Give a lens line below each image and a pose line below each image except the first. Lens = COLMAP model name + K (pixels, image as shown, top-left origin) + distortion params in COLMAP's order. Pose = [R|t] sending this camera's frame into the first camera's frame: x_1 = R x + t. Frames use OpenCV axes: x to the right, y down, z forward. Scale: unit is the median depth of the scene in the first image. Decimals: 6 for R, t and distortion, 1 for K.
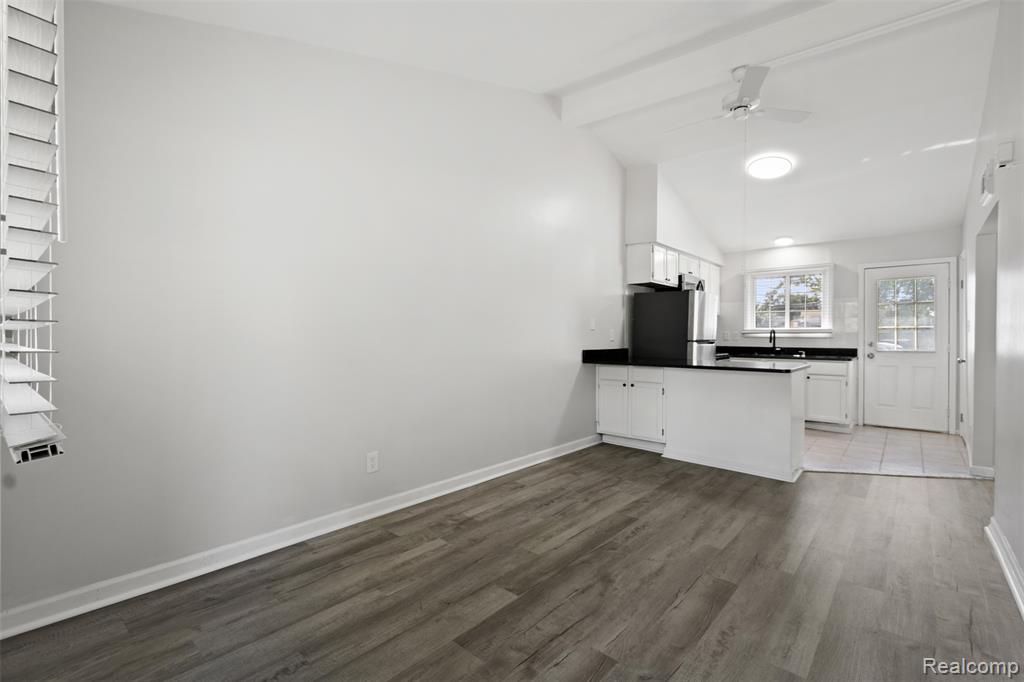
lens RADIAL K [[467.6, 0, 513.9], [0, 467.6, 337.1], [0, 0, 1]] dist [0.004248, 0.000349]
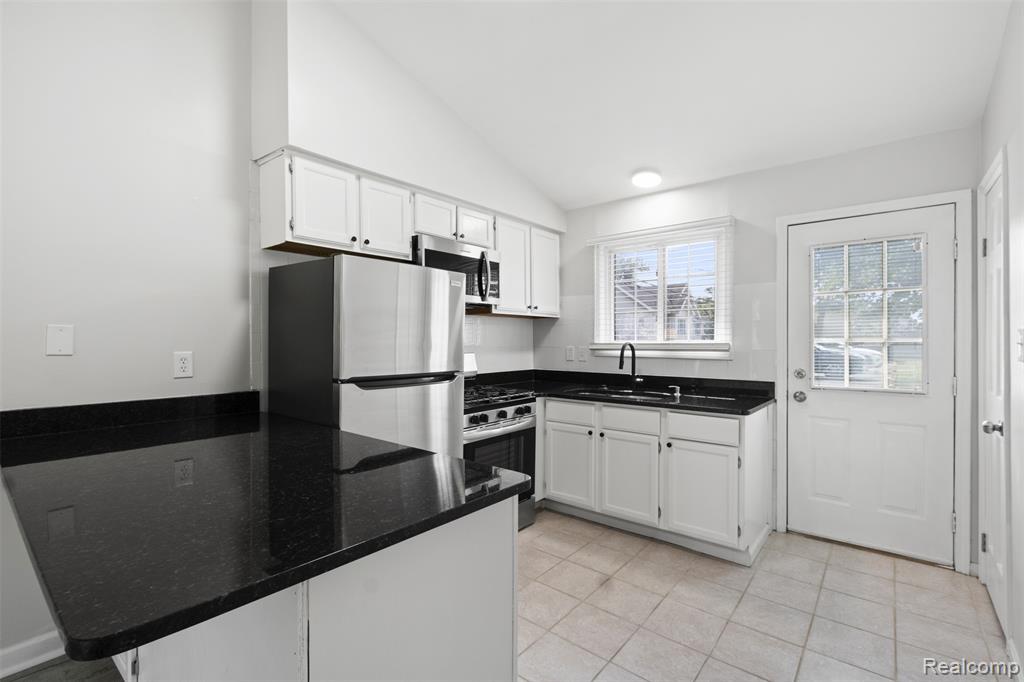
lens RADIAL K [[458.3, 0, 512.0], [0, 458.3, 341.0], [0, 0, 1]] dist [-0.003400, -0.000394]
pose [[0.999877, -0.003139, 0.015352, 0.440799], [0.003109, 0.999993, 0.001959, -0.022076], [-0.015358, -0.001911, 0.999880, 0.508214]]
